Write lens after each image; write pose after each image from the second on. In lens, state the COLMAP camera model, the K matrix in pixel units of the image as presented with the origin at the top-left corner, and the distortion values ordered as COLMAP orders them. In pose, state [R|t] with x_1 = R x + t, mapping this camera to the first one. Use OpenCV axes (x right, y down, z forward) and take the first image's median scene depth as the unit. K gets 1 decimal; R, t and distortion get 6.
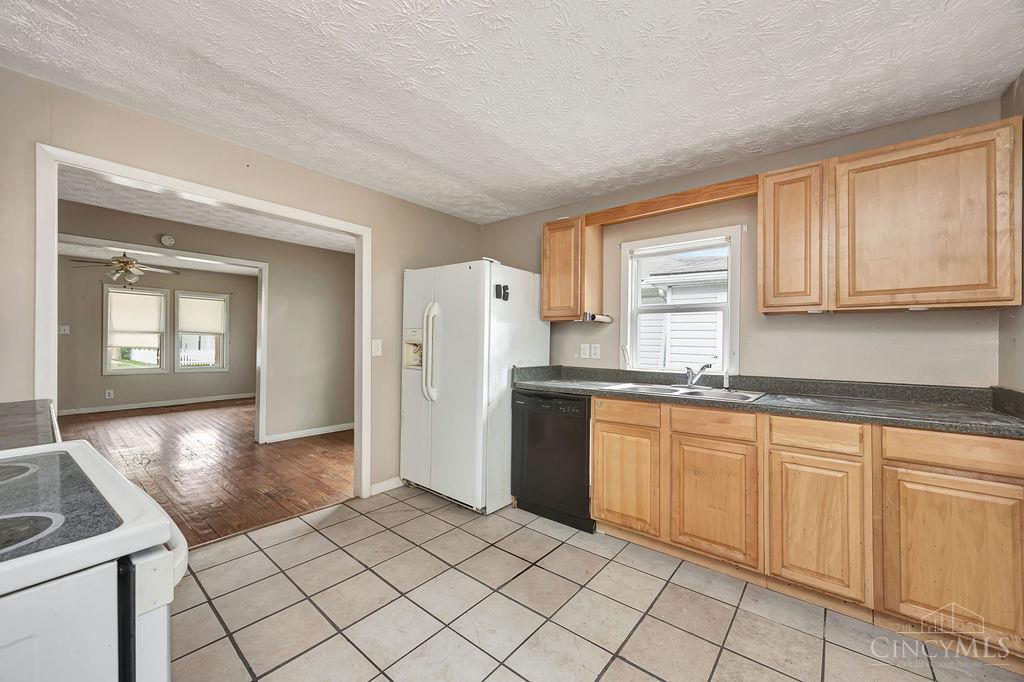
lens RADIAL K [[394.8, 0, 517.7], [0, 394.8, 345.4], [0, 0, 1]] dist [-0.000301, -0.000577]
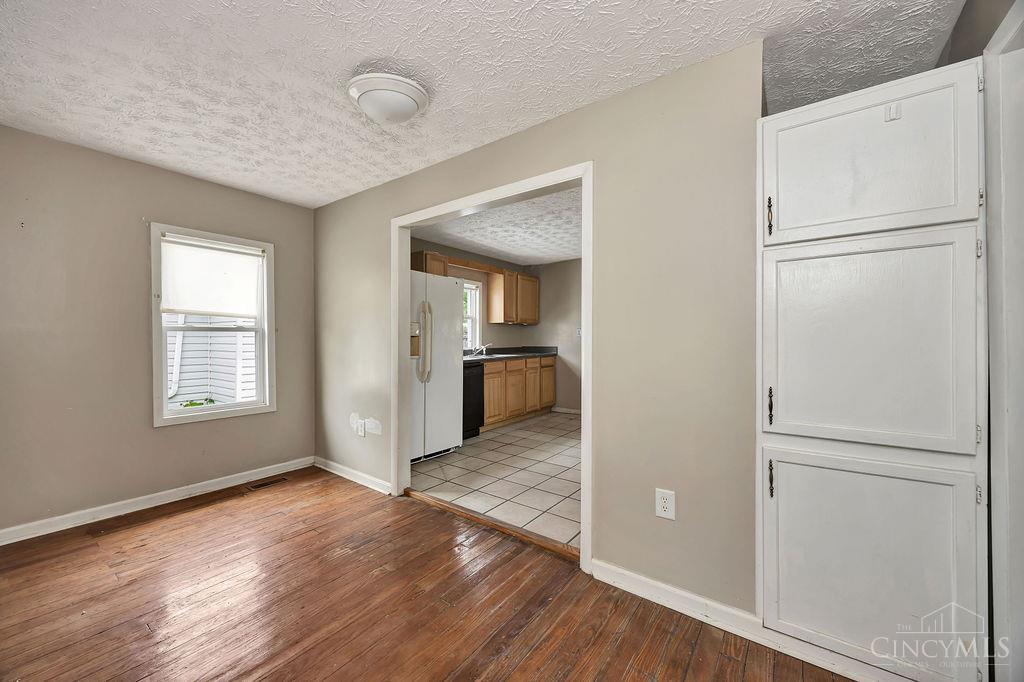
lens RADIAL K [[394.8, 0, 514.6], [0, 394.8, 336.7], [0, 0, 1]] dist [-0.000301, -0.000577]
pose [[-0.062094, -0.012016, 0.997998, -1.693536], [0.002639, 0.999922, 0.012203, -0.018800], [-0.998067, 0.003391, -0.062058, 0.939588]]
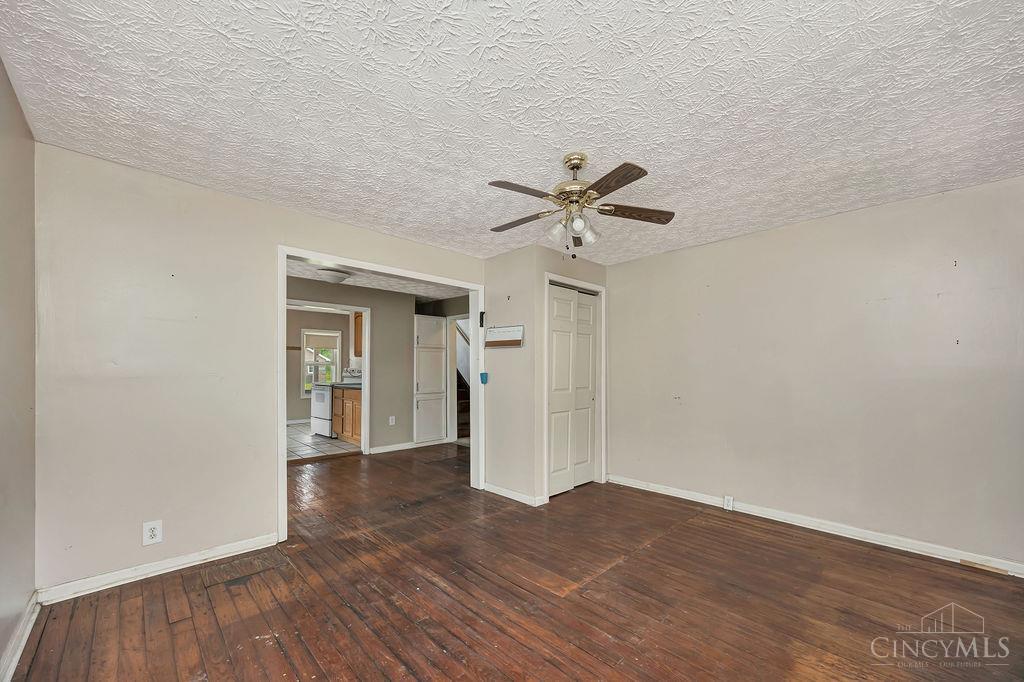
lens RADIAL K [[394.8, 0, 520.8], [0, 394.8, 372.3], [0, 0, 1]] dist [-0.000301, -0.000577]
pose [[-0.993743, -0.025593, 0.108718, -1.992591], [-0.023329, 0.999485, 0.022042, -0.061609], [-0.109226, 0.019368, -0.993828, 2.868758]]
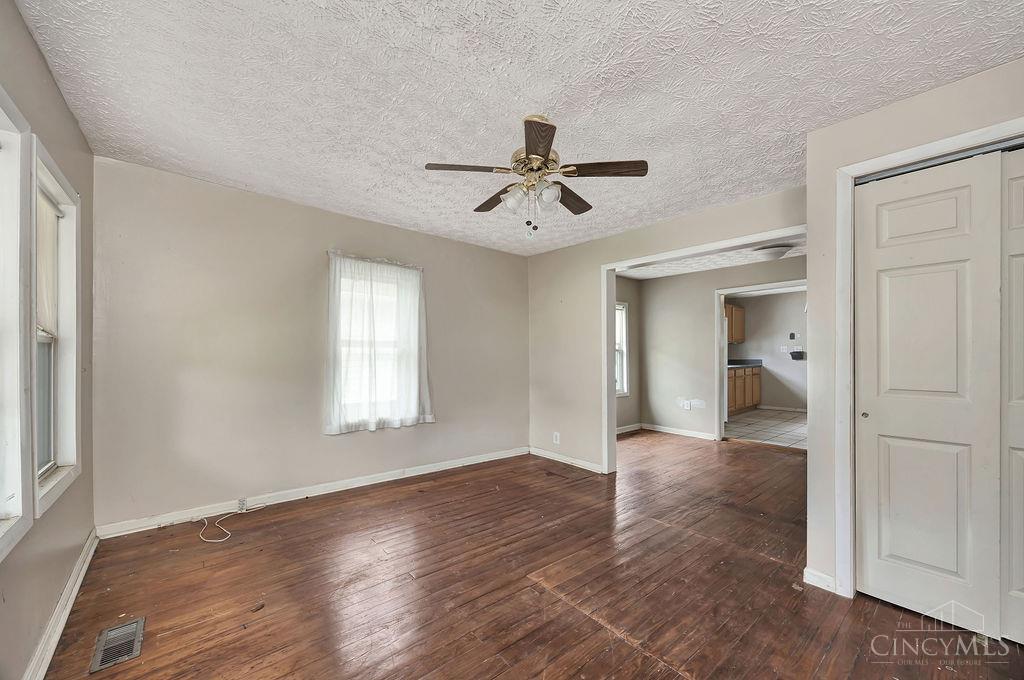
lens RADIAL K [[394.8, 0, 518.2], [0, 394.8, 353.8], [0, 0, 1]] dist [-0.000301, -0.000577]
pose [[0.176856, -0.017556, 0.984080, -2.810719], [0.015991, 0.999760, 0.014962, -0.055634], [-0.984107, 0.013090, 0.177095, 1.915999]]
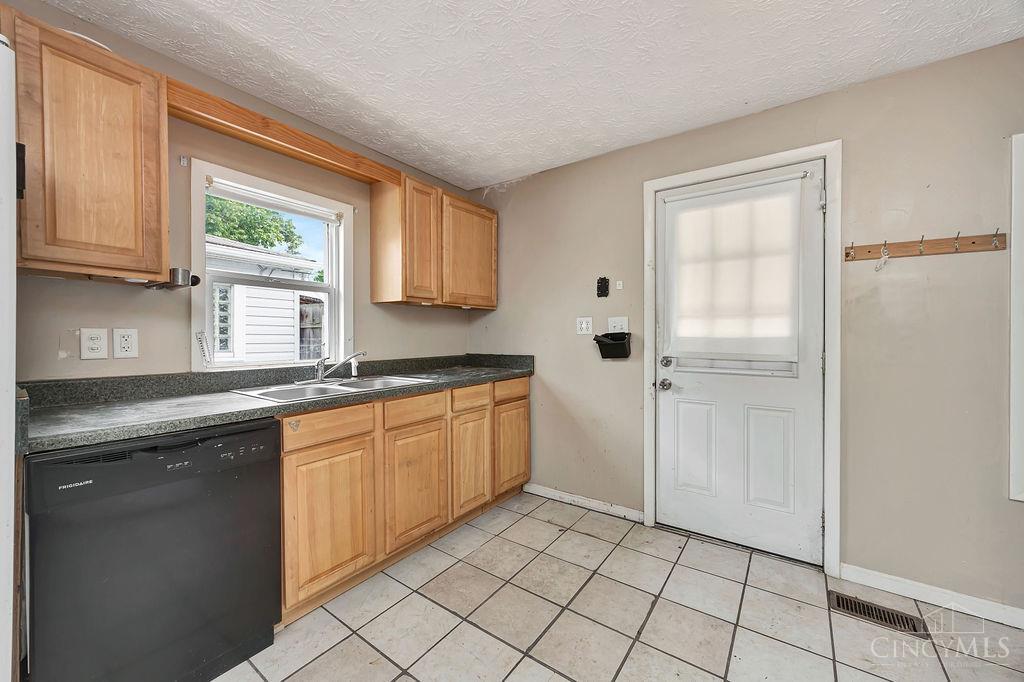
lens RADIAL K [[394.8, 0, 510.3], [0, 394.8, 339.0], [0, 0, 1]] dist [-0.000301, -0.000577]
pose [[-0.059310, -0.020384, 0.998031, -0.419862], [0.002190, 0.999786, 0.020550, -0.000534], [-0.998237, 0.003405, -0.059253, 0.664025]]
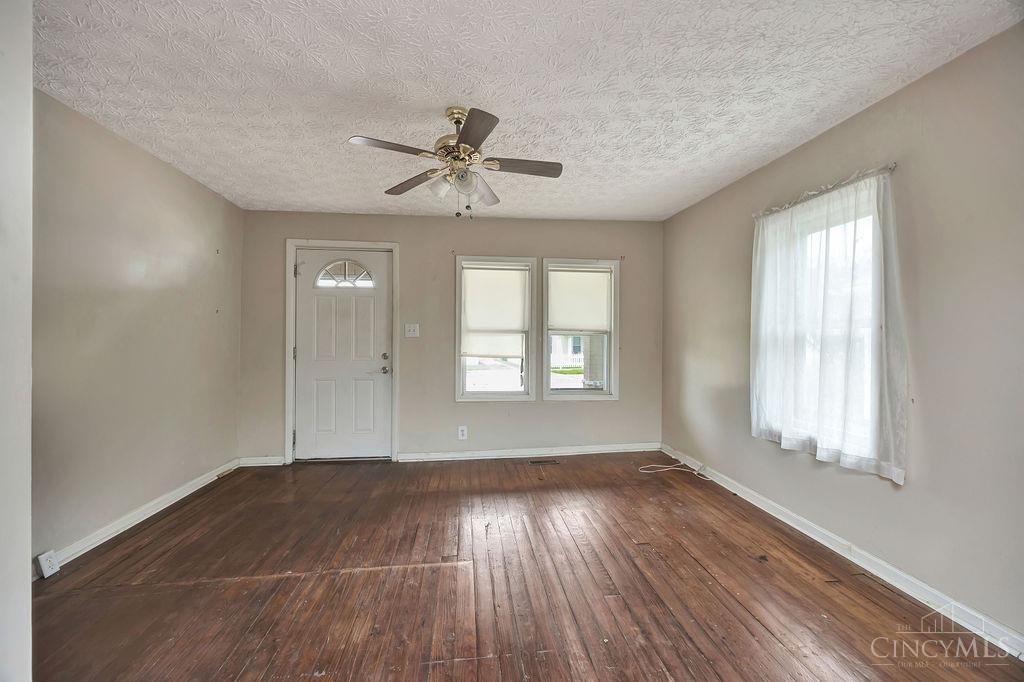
lens RADIAL K [[394.8, 0, 509.6], [0, 394.8, 338.7], [0, 0, 1]] dist [-0.000301, -0.000577]
pose [[0.713980, -0.019246, -0.699901, -1.364297], [0.000186, 0.999627, -0.027298, -0.016432], [0.700166, 0.019360, 0.713718, 1.510445]]
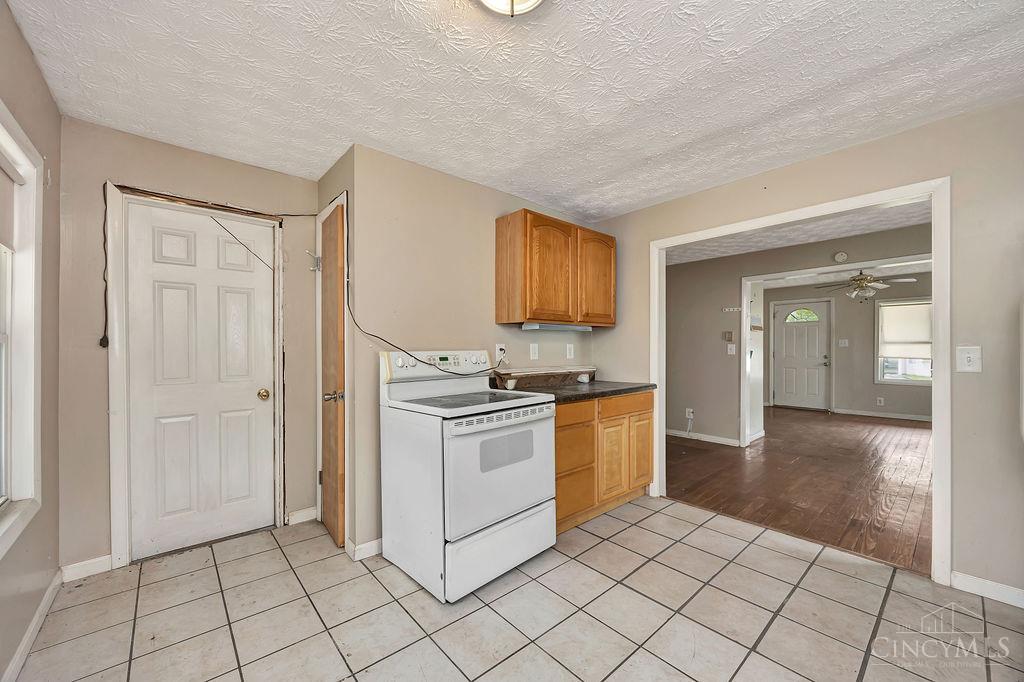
lens RADIAL K [[394.8, 0, 515.3], [0, 394.8, 350.7], [0, 0, 1]] dist [-0.000301, -0.000577]
pose [[-0.161978, -0.007904, -0.986763, 0.468494], [-0.009599, 0.999933, -0.006434, 0.004313], [0.986748, 0.008430, -0.162043, 0.474544]]
